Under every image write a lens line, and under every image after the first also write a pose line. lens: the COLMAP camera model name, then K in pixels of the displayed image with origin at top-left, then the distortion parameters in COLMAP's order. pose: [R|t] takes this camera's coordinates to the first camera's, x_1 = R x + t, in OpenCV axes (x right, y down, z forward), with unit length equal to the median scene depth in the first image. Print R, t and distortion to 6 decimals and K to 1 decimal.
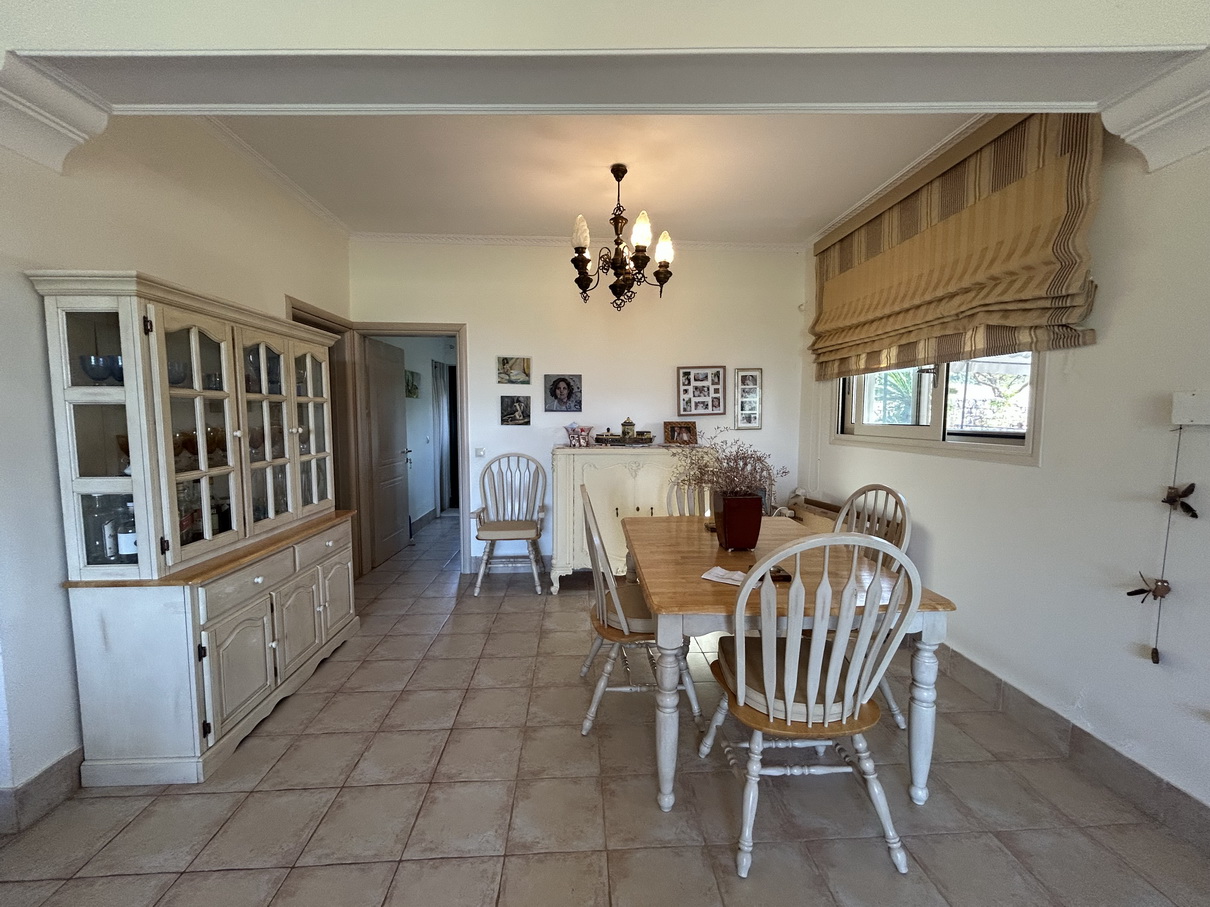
lens RADIAL K [[494.9, 0, 604.3], [0, 494.9, 456.4], [0, 0, 1]] dist [0.002436, 0.000253]
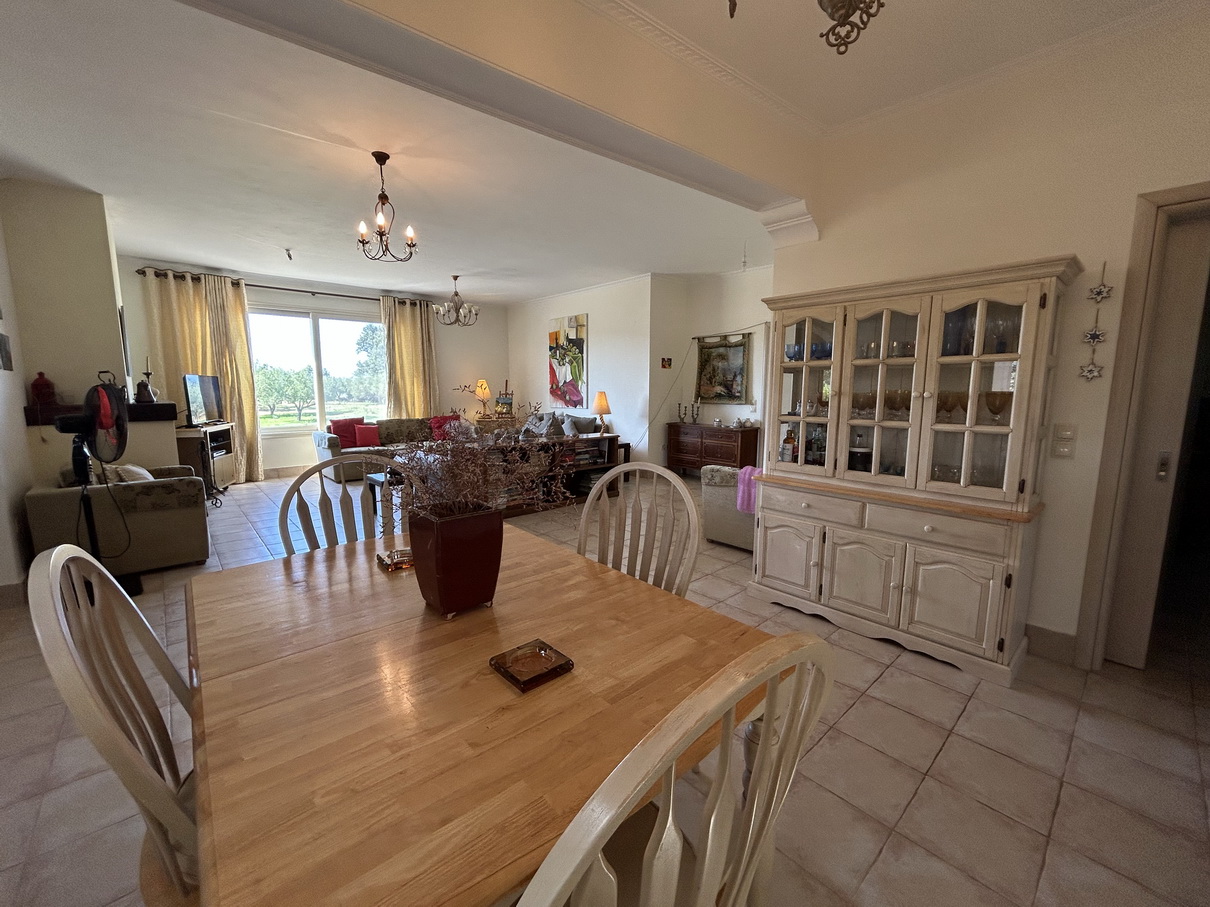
lens RADIAL K [[492.2, 0, 604.5], [0, 492.2, 455.6], [0, 0, 1]] dist [0.001013, 0.000823]
pose [[-0.780418, 0.083426, -0.619667, 0.451869], [-0.055934, 0.977770, 0.202081, -0.099258], [0.622751, 0.192368, -0.758404, 1.437562]]
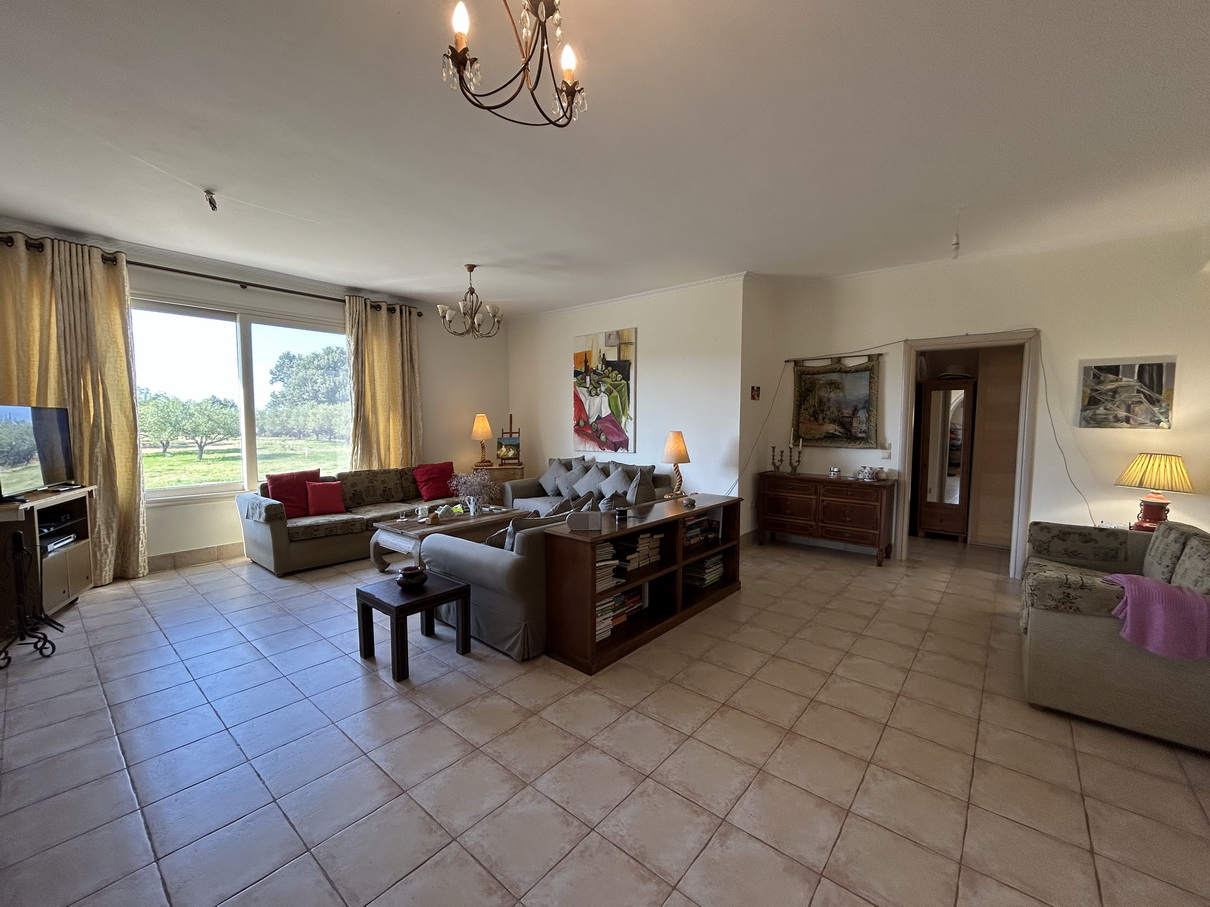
lens RADIAL K [[492.2, 0, 604.5], [0, 492.2, 455.6], [0, 0, 1]] dist [0.001013, 0.000823]
pose [[-0.687721, 0.048629, -0.724345, 0.369041], [-0.065448, 0.989538, 0.128572, -0.029706], [0.723019, 0.135829, -0.677344, 0.390987]]
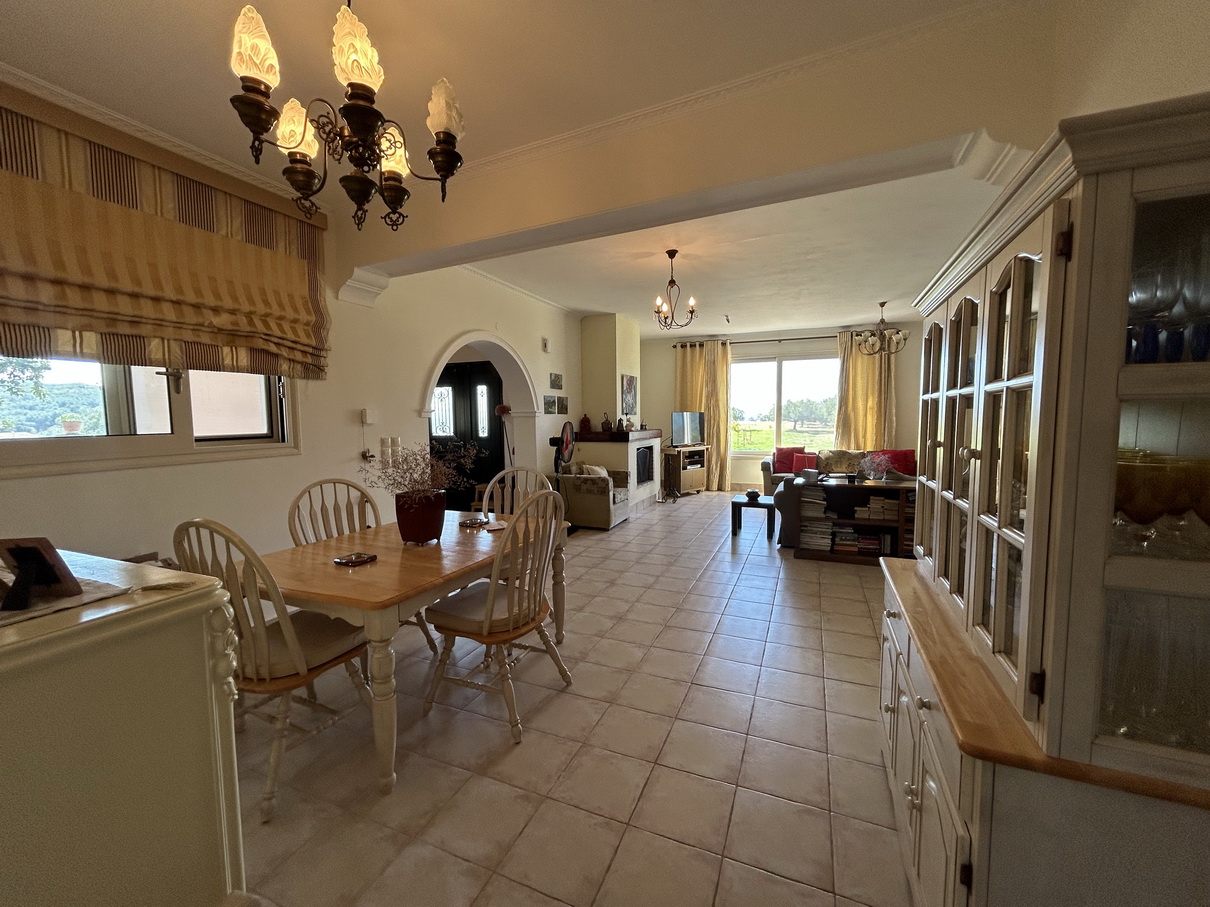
lens RADIAL K [[492.2, 0, 604.5], [0, 492.2, 455.6], [0, 0, 1]] dist [0.001013, 0.000823]
pose [[-0.895949, -0.031255, 0.443055, -0.551211], [0.042869, 0.986779, 0.156301, -0.151151], [-0.442083, 0.159031, -0.882764, 1.690847]]
